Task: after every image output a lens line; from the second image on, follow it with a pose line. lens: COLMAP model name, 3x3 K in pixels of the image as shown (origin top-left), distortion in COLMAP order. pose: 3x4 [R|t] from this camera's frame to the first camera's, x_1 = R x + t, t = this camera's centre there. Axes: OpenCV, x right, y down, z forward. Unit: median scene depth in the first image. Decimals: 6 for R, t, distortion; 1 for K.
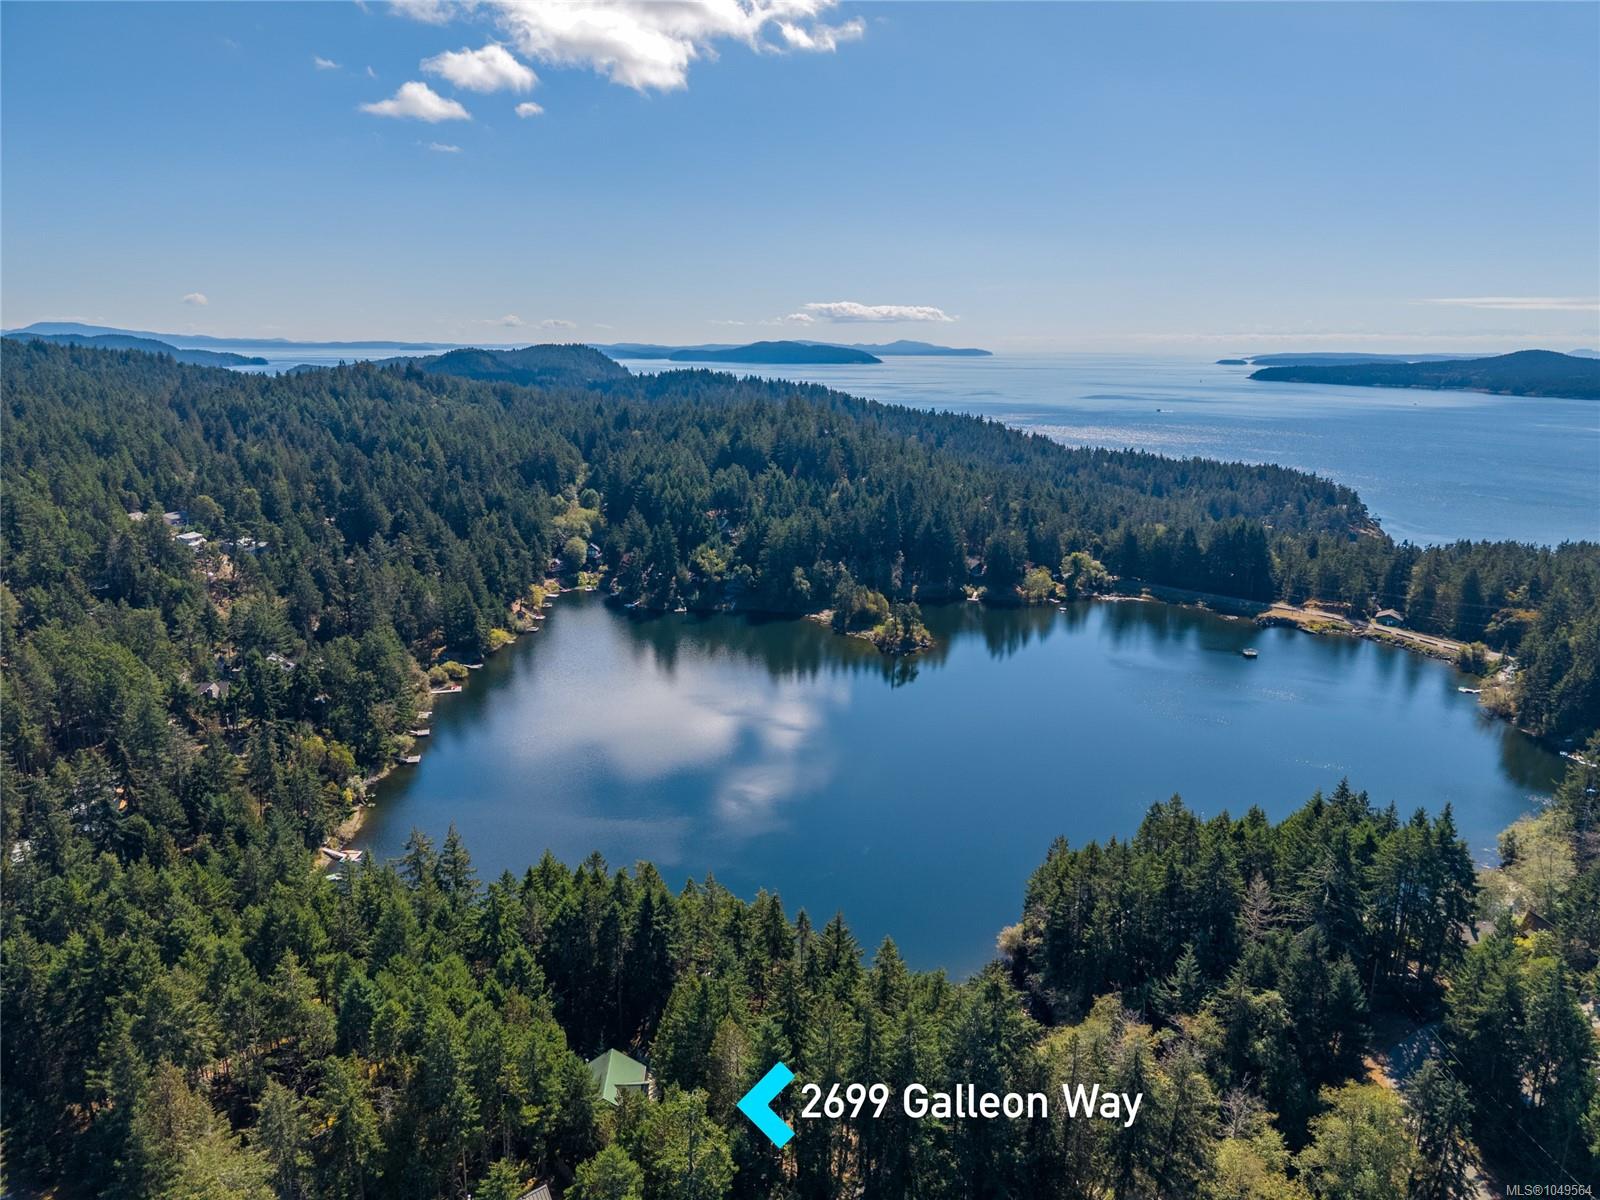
lens RADIAL K [[1102.7, 0, 800.0], [0, 1102.7, 600.0], [0, 0, 1]] dist [0.082190, -0.093237]
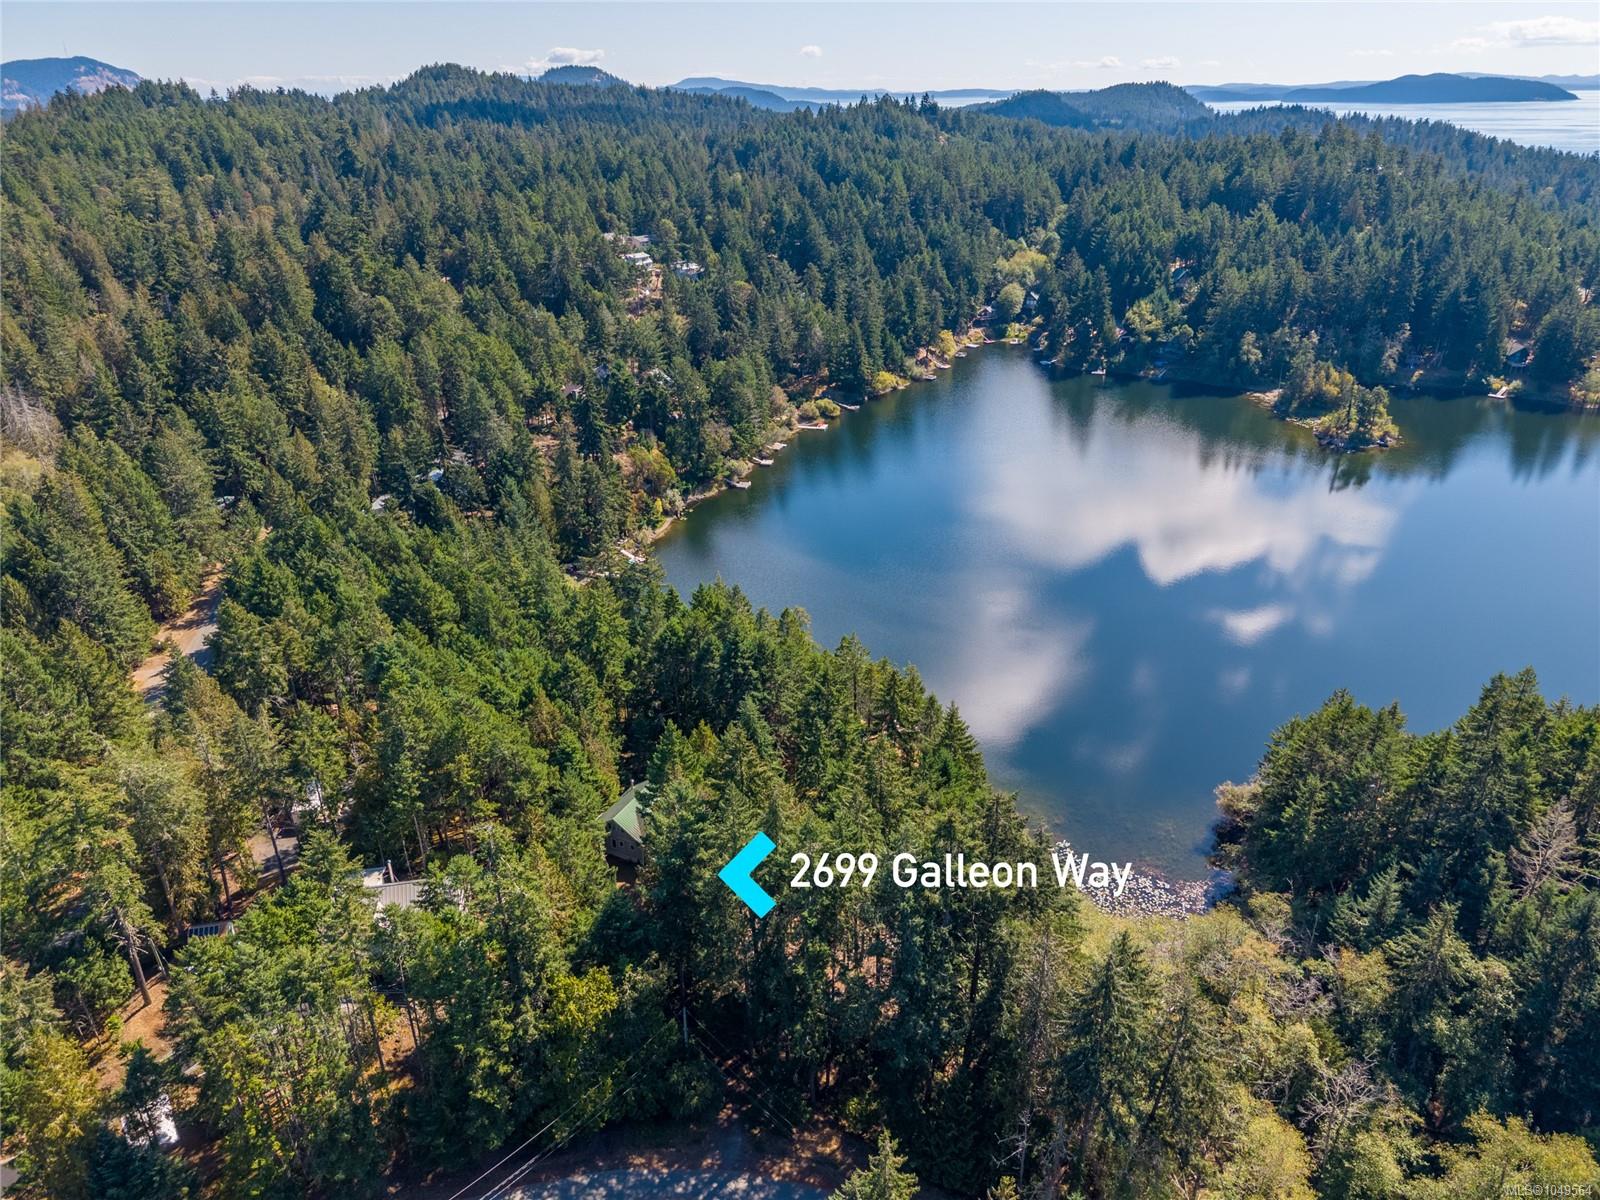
lens RADIAL K [[1108.6, 0, 800.0], [0, 1108.6, 600.0], [0, 0, 1]] dist [0.025866, -0.026105]
pose [[0.868003, 0.187901, -0.459635, 0.123416], [-0.093722, 0.970997, 0.219957, 0.012184], [0.487634, -0.147845, 0.860439, 0.096577]]
